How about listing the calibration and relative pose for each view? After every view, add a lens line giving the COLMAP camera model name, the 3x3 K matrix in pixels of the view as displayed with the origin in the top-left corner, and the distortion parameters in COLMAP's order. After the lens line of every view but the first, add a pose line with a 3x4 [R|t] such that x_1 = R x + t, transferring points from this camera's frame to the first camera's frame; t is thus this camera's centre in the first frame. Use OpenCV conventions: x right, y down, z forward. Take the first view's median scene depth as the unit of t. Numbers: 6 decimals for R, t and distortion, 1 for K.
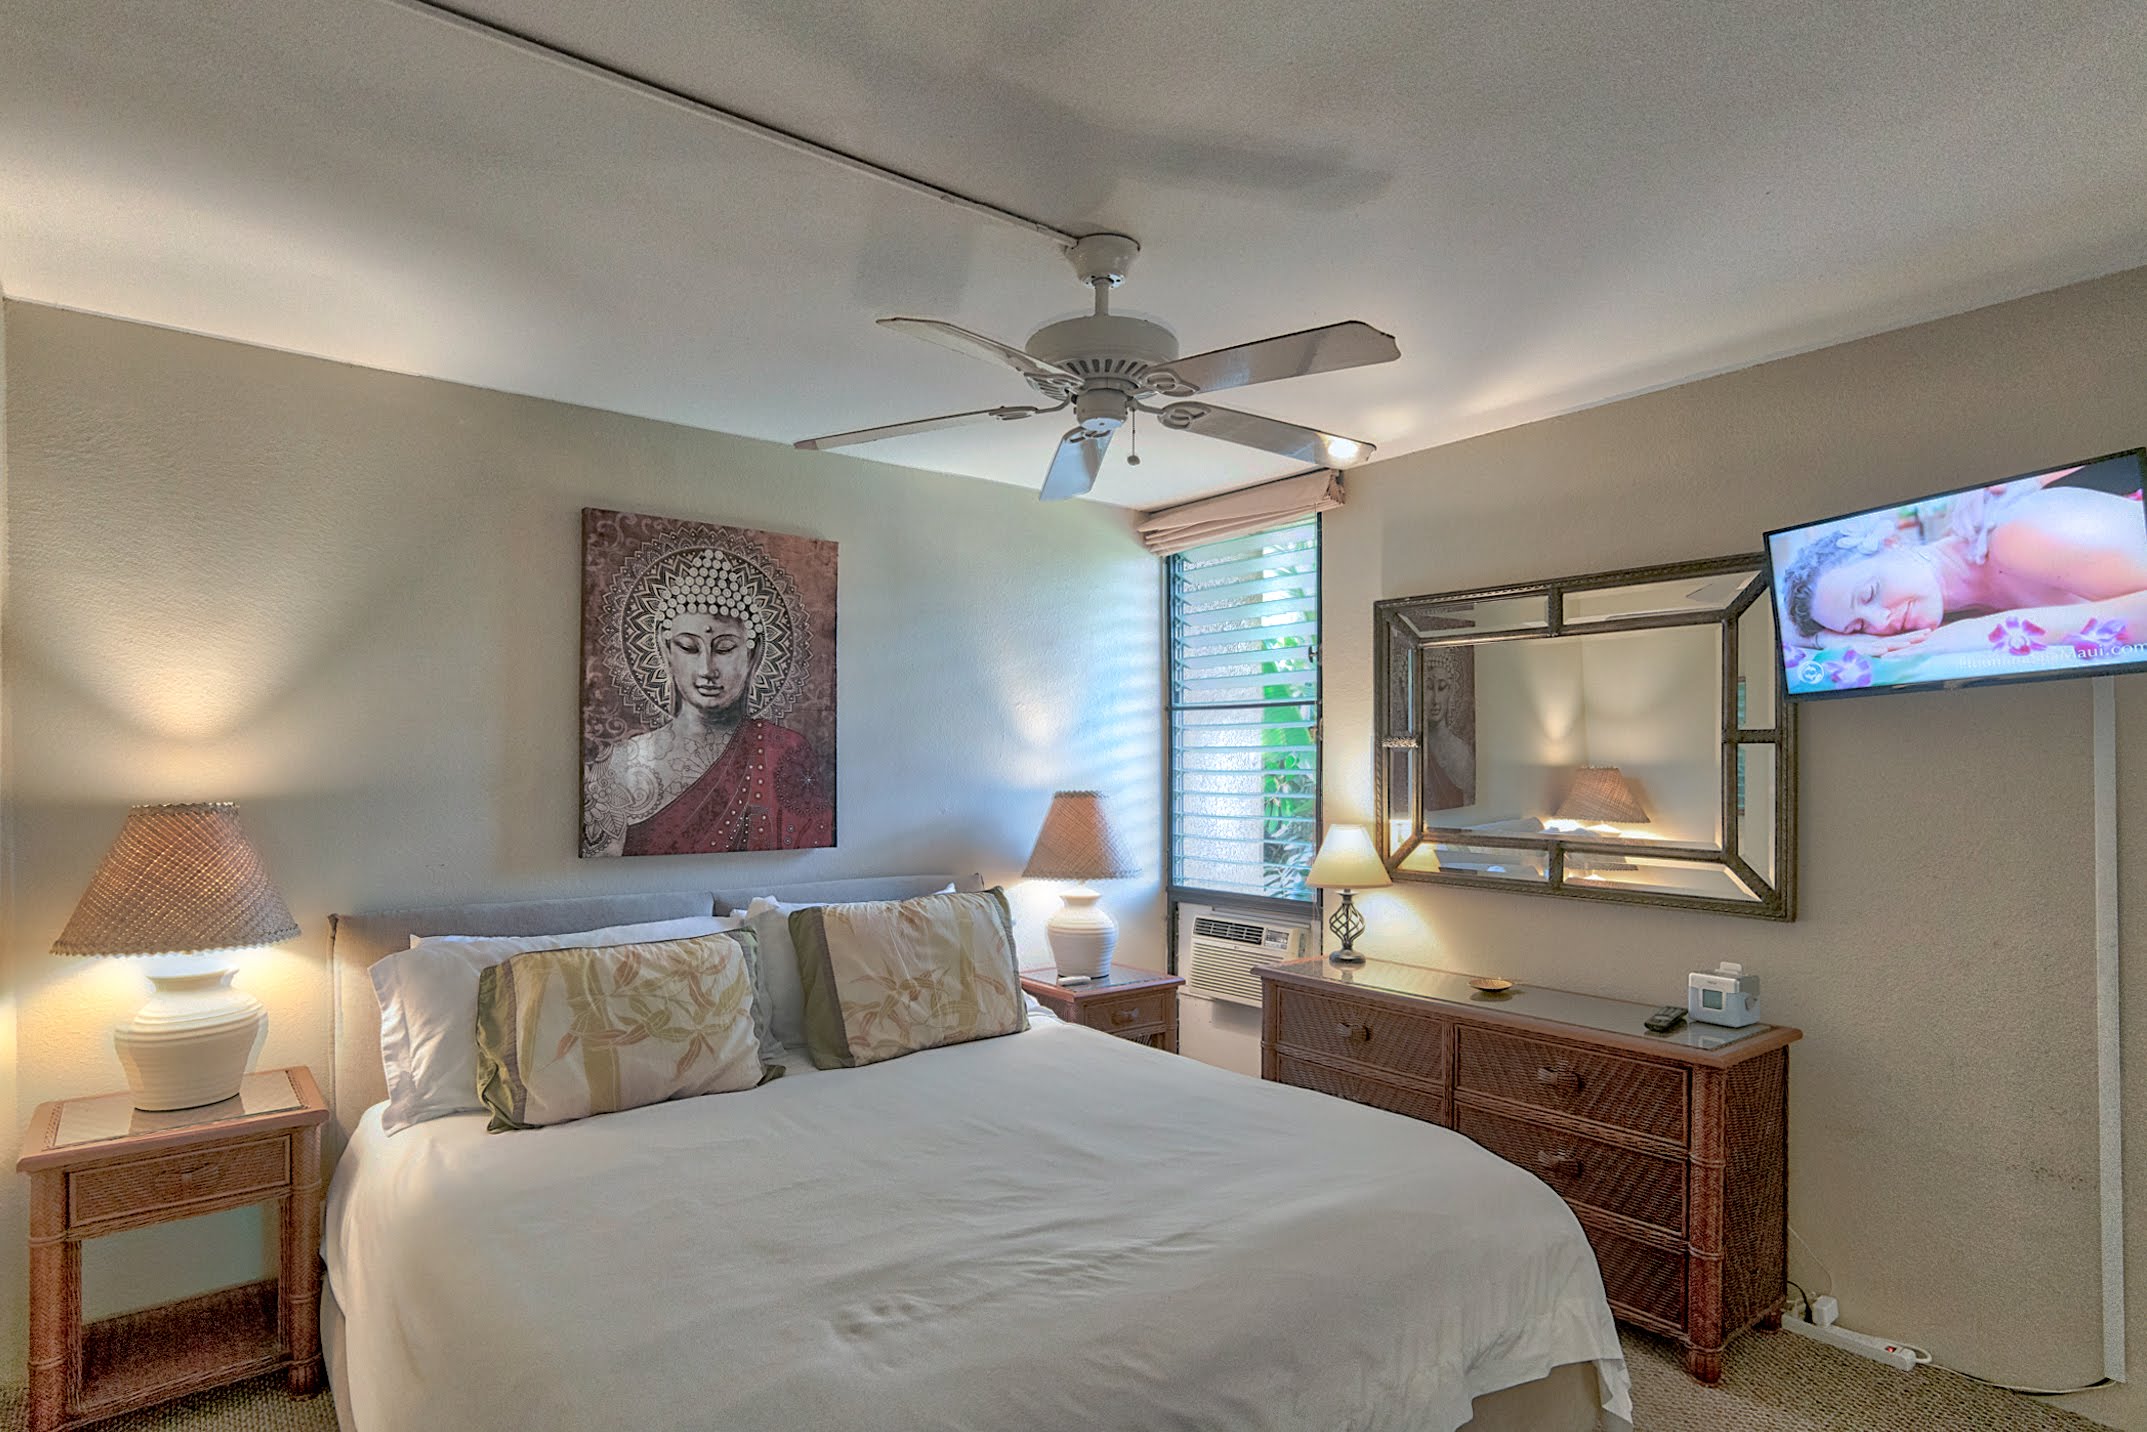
lens RADIAL K [[1161.3, 0, 1072.3], [0, 1161.3, 756.9], [0, 0, 1]] dist [-0.015050, 0.000172]
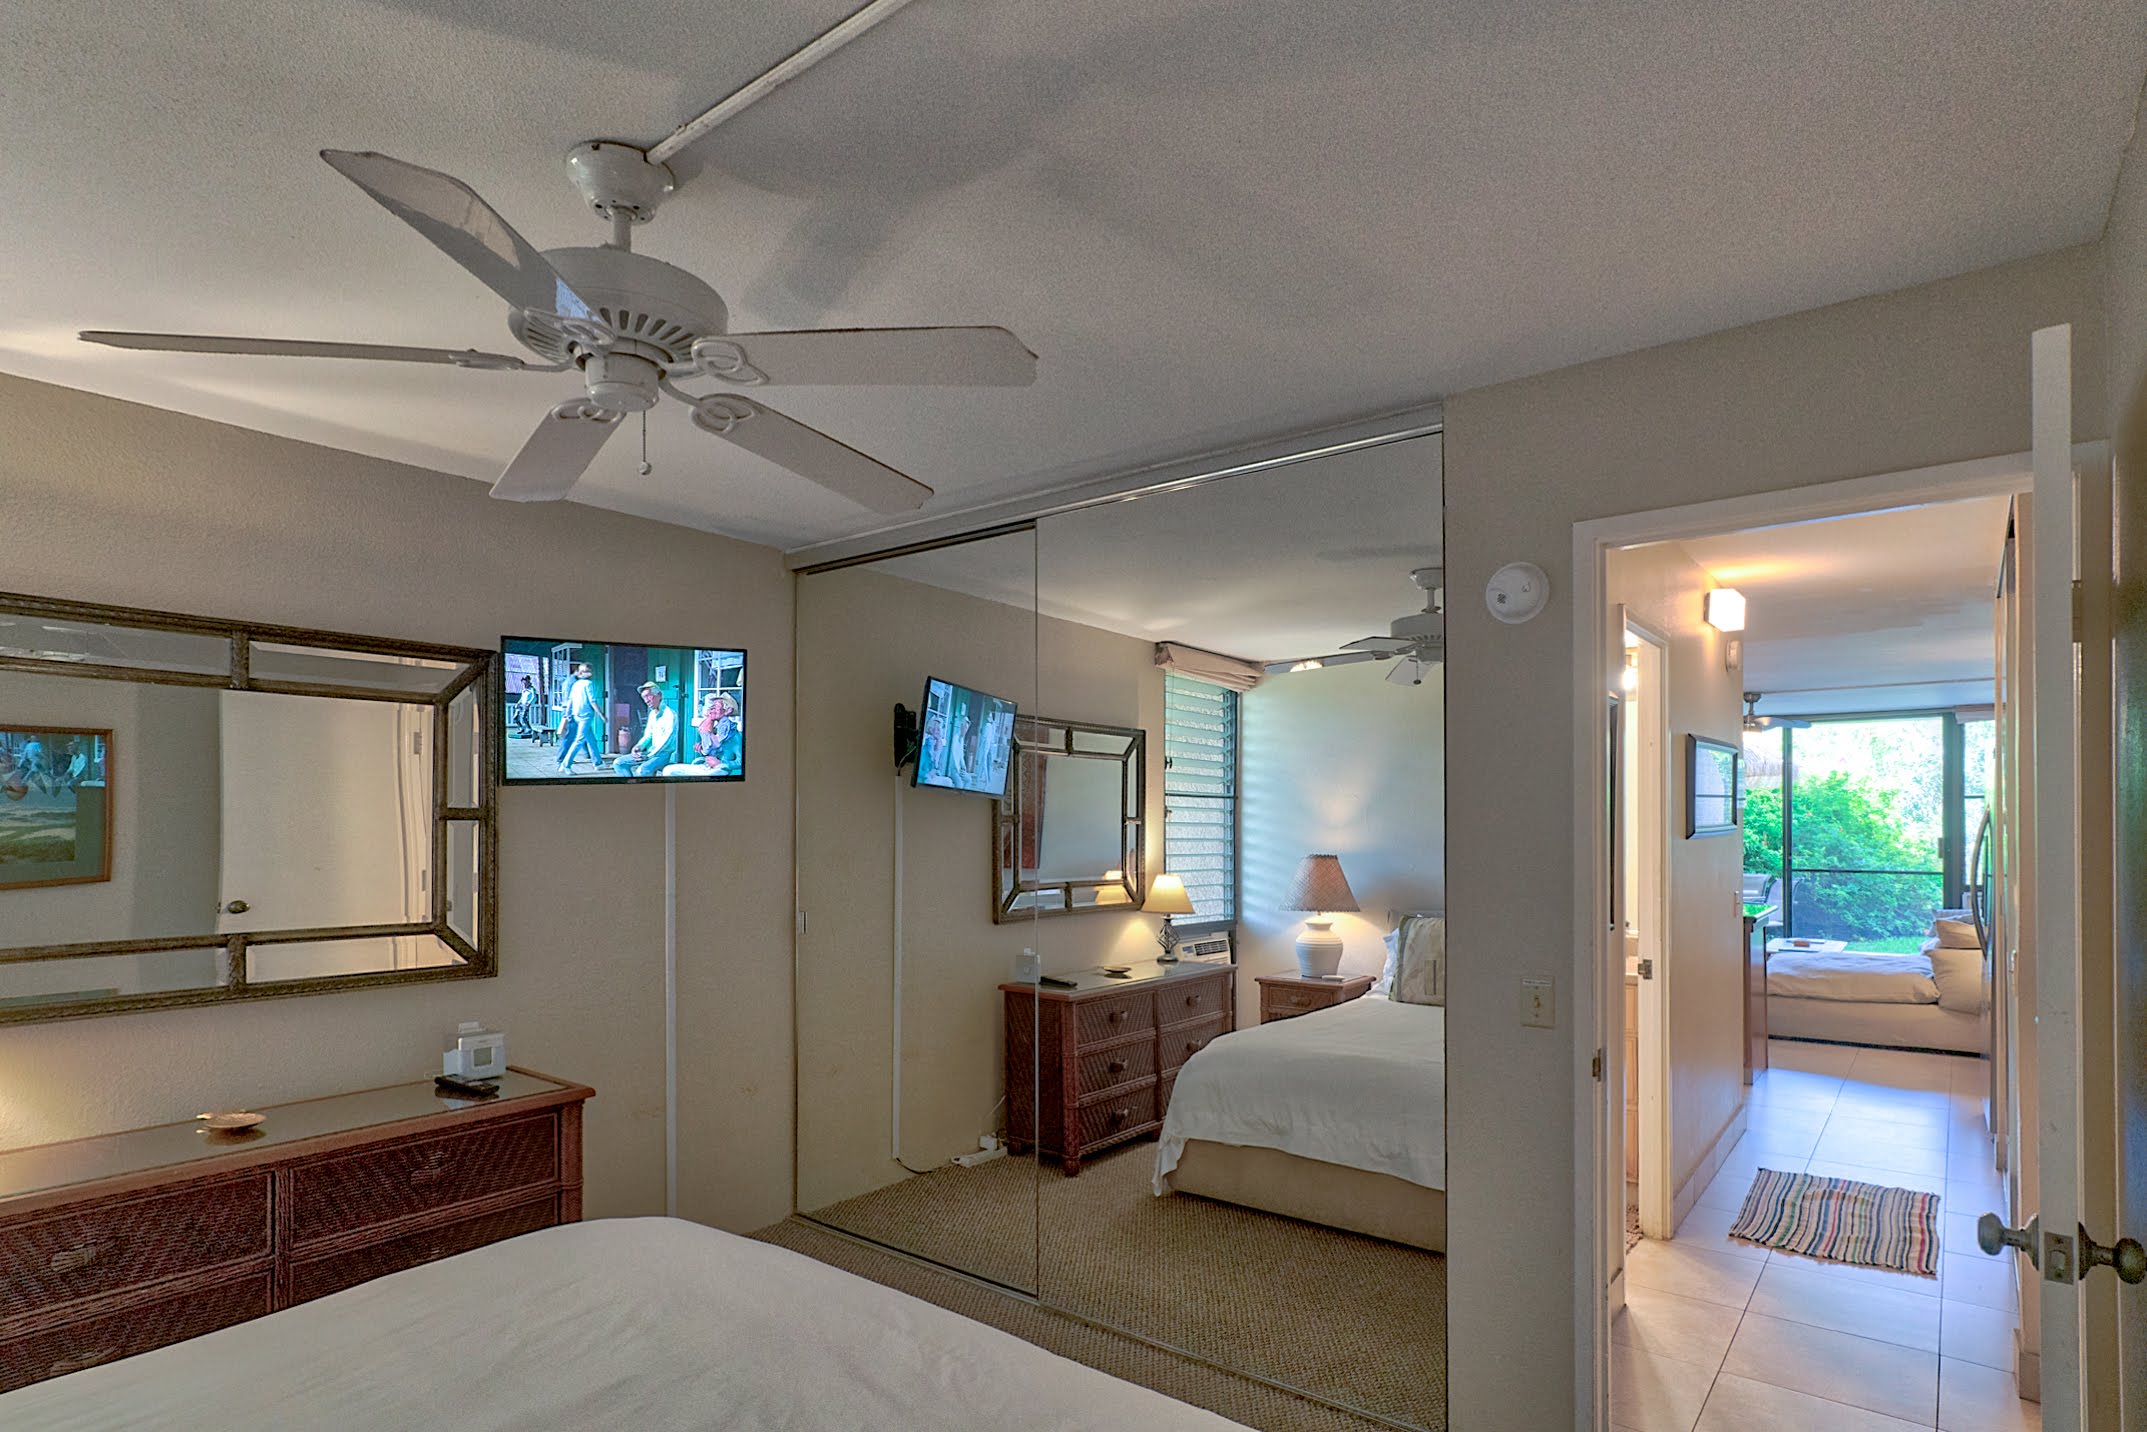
lens RADIAL K [[1115.3, 0, 1072.8], [0, 1115.3, 816.7], [0, 0, 1]] dist [-0.030187, 0.015380]
pose [[-0.240860, 0.001930, 0.970558, -0.497144], [-0.004657, 0.999984, -0.003144, -0.012731], [-0.970549, -0.005277, -0.240847, 0.601753]]
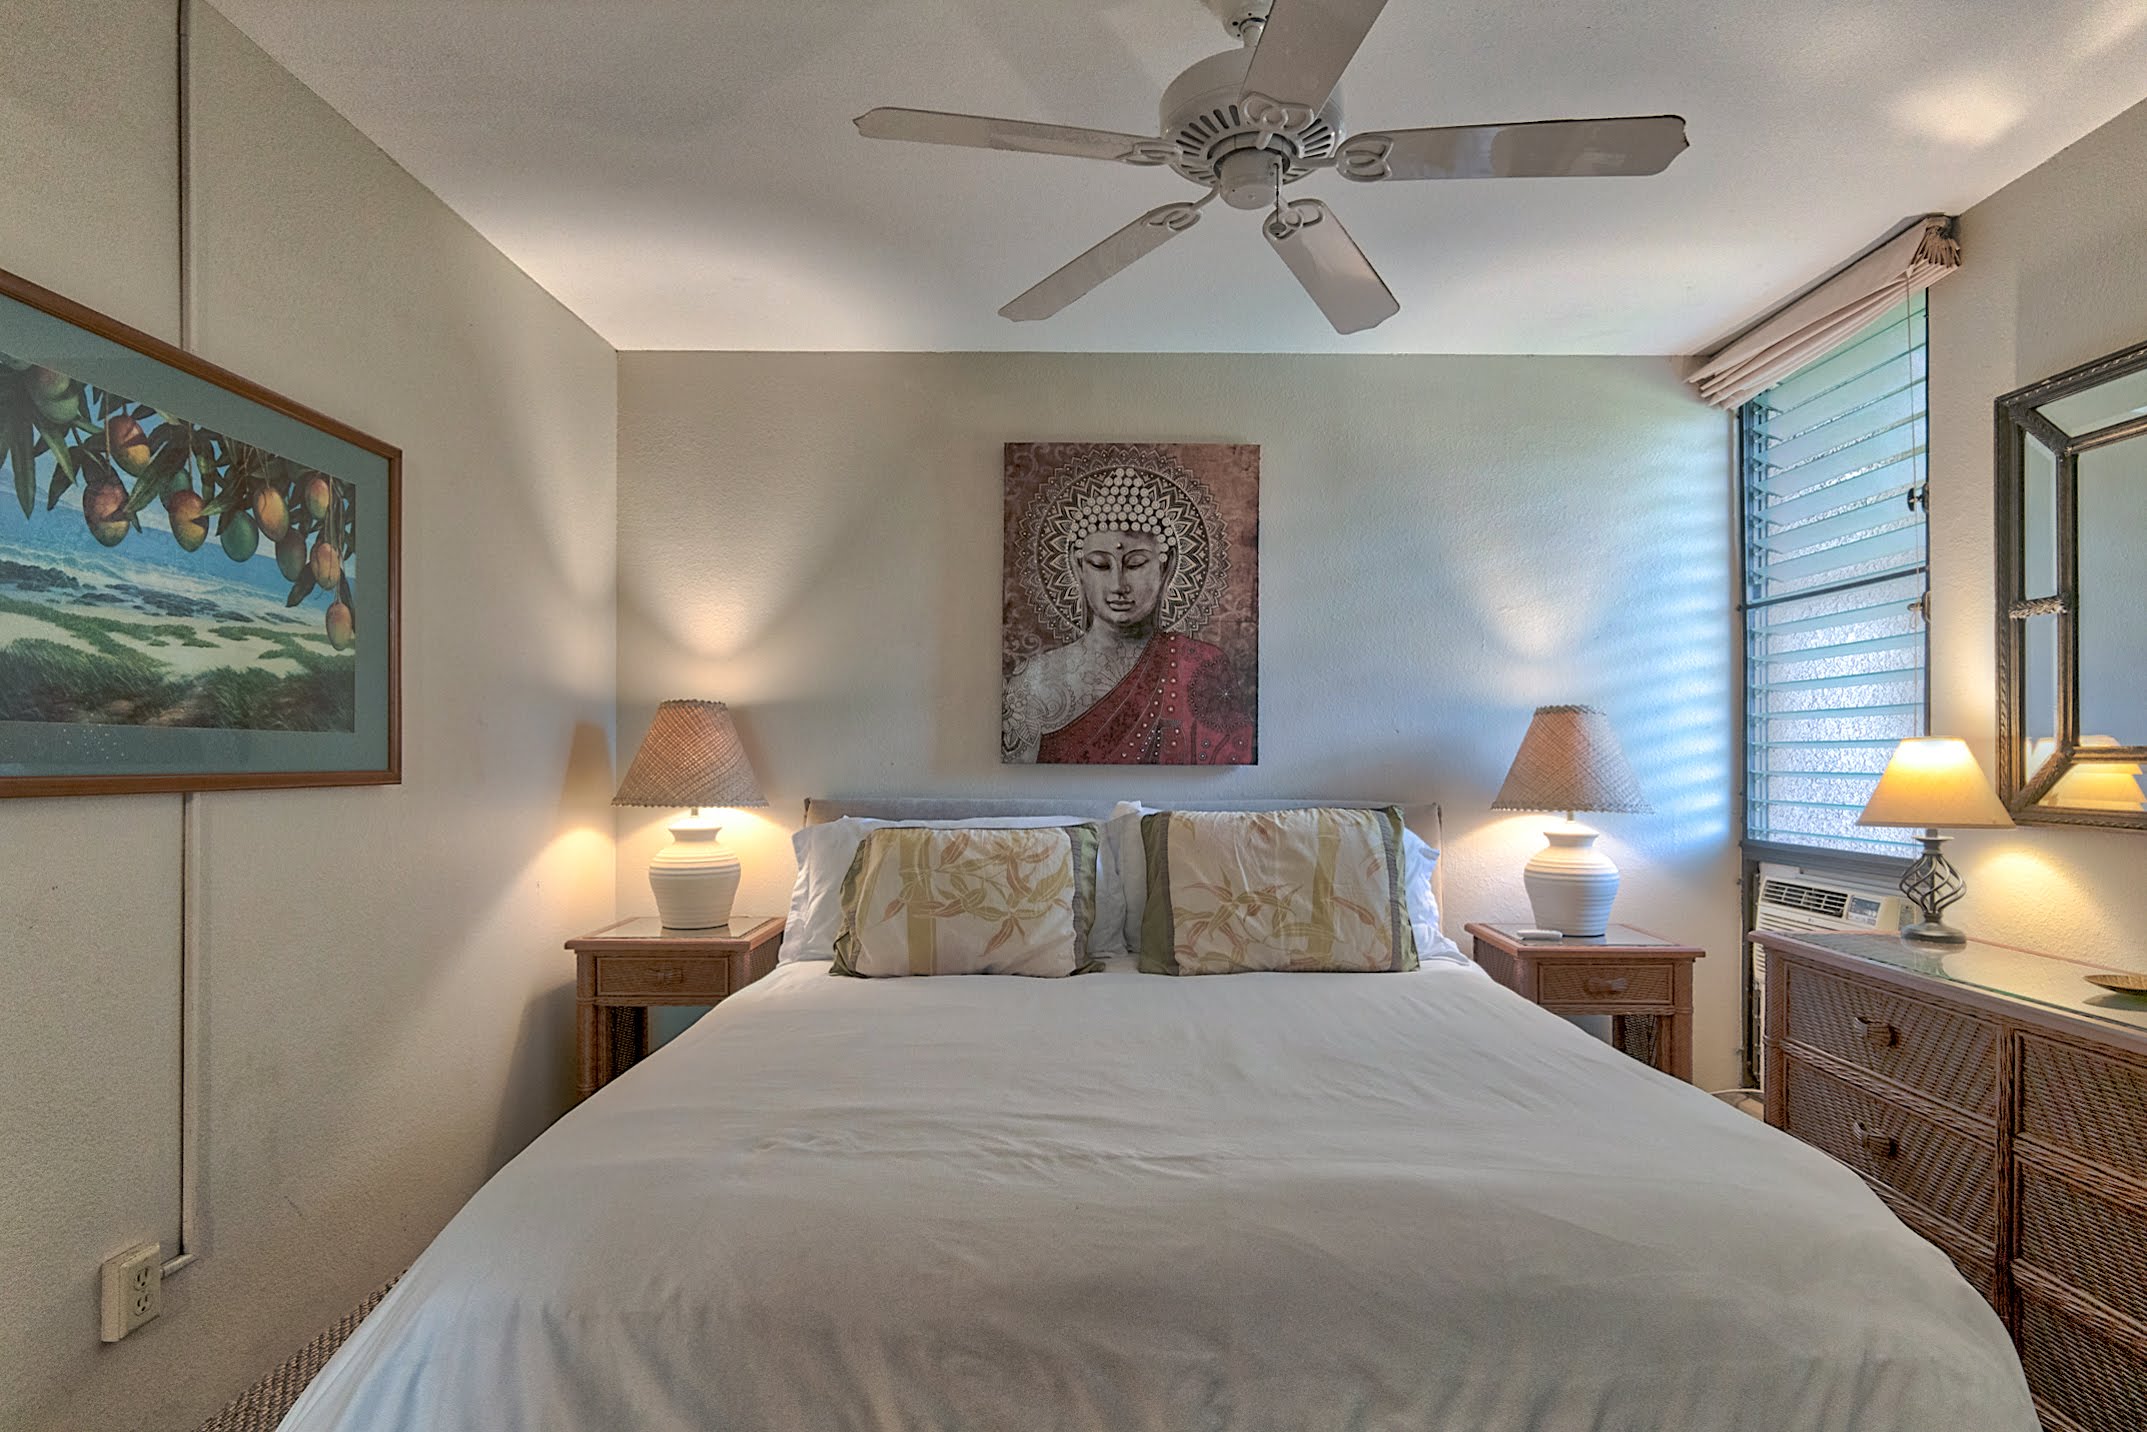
lens RADIAL K [[1147.6, 0, 1074.8], [0, 1147.6, 751.3], [0, 0, 1]] dist [0.001498, 0.000809]
pose [[0.777511, -0.002114, -0.628866, 0.298563], [0.000995, 0.999997, -0.002132, 0.074995], [0.628869, 0.001032, 0.777511, 0.188275]]
